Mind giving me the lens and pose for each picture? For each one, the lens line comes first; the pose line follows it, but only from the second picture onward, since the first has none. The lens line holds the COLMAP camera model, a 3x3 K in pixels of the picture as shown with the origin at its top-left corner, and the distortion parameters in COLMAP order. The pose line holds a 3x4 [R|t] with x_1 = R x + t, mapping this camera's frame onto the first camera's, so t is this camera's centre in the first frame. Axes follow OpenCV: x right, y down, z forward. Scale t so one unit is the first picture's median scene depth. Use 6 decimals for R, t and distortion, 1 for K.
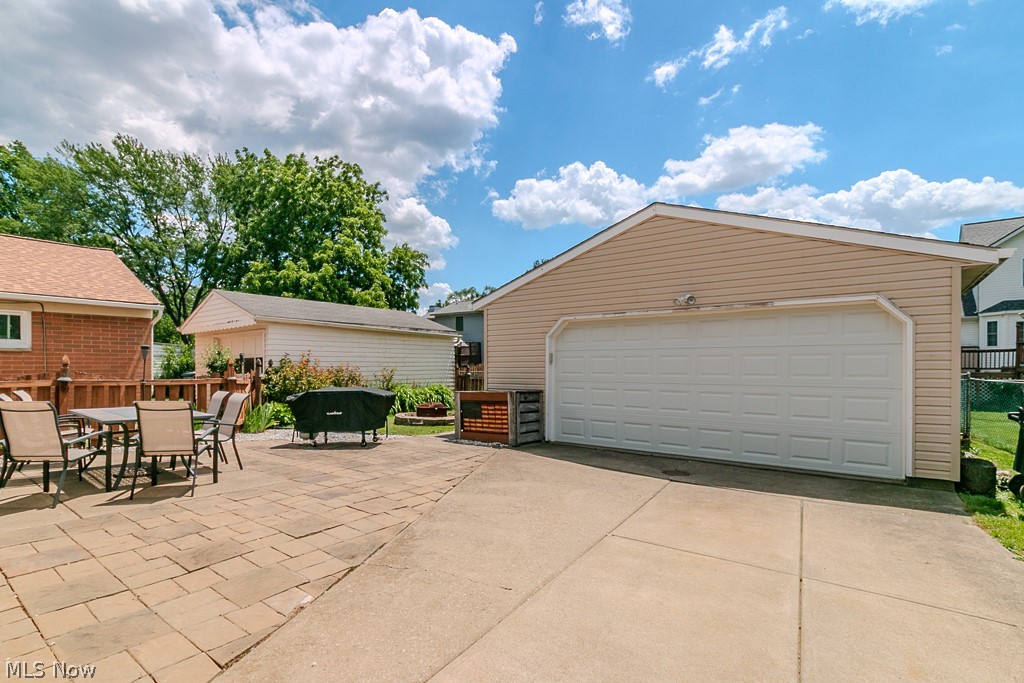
lens RADIAL K [[477.0, 0, 509.8], [0, 477.0, 376.5], [0, 0, 1]] dist [-0.000462, -0.000103]
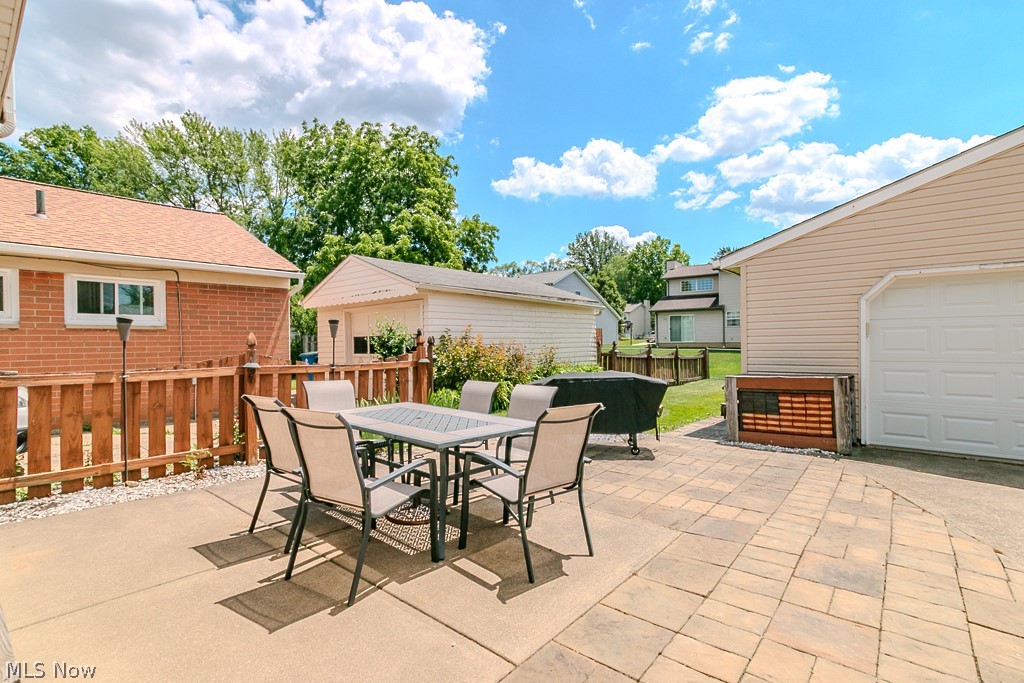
lens RADIAL K [[479.2, 0, 512.0], [0, 479.2, 341.5], [0, 0, 1]] dist [0.003758, 0.000026]
pose [[0.998353, -0.010400, -0.056413, -0.363954], [0.009100, 0.999688, -0.023245, -0.007378], [0.056637, 0.022693, 0.998137, 0.212633]]
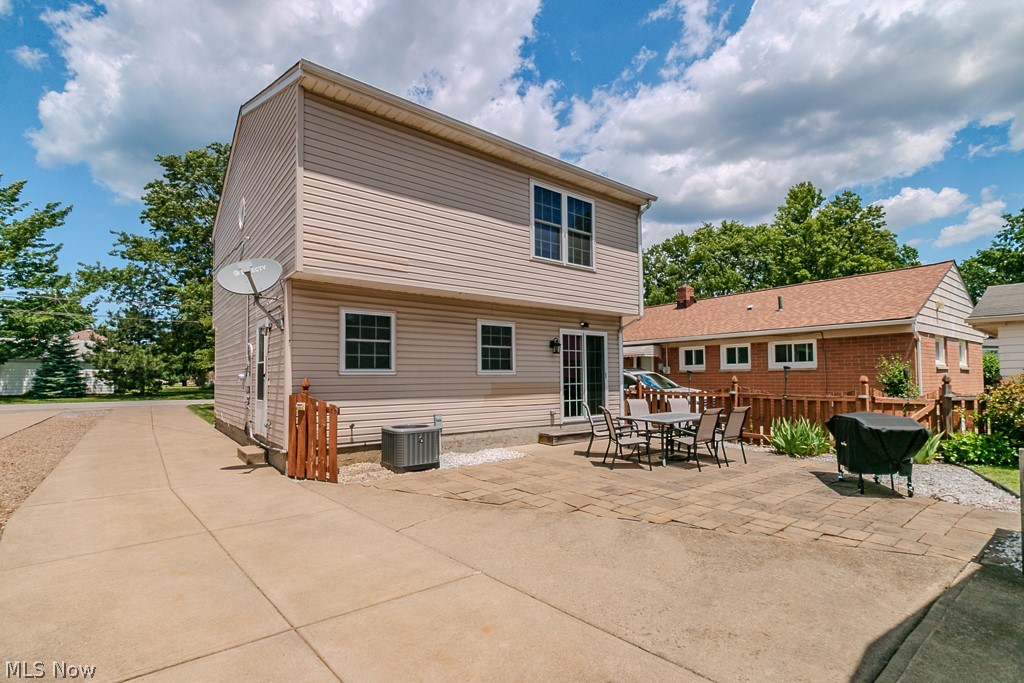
lens RADIAL K [[477.0, 0, 509.8], [0, 477.0, 376.5], [0, 0, 1]] dist [-0.000462, -0.000103]
pose [[-0.256996, -0.003131, -0.966407, 0.455916], [-0.014468, 0.999895, 0.000608, -0.024188], [0.966304, 0.014138, -0.257015, 0.532337]]
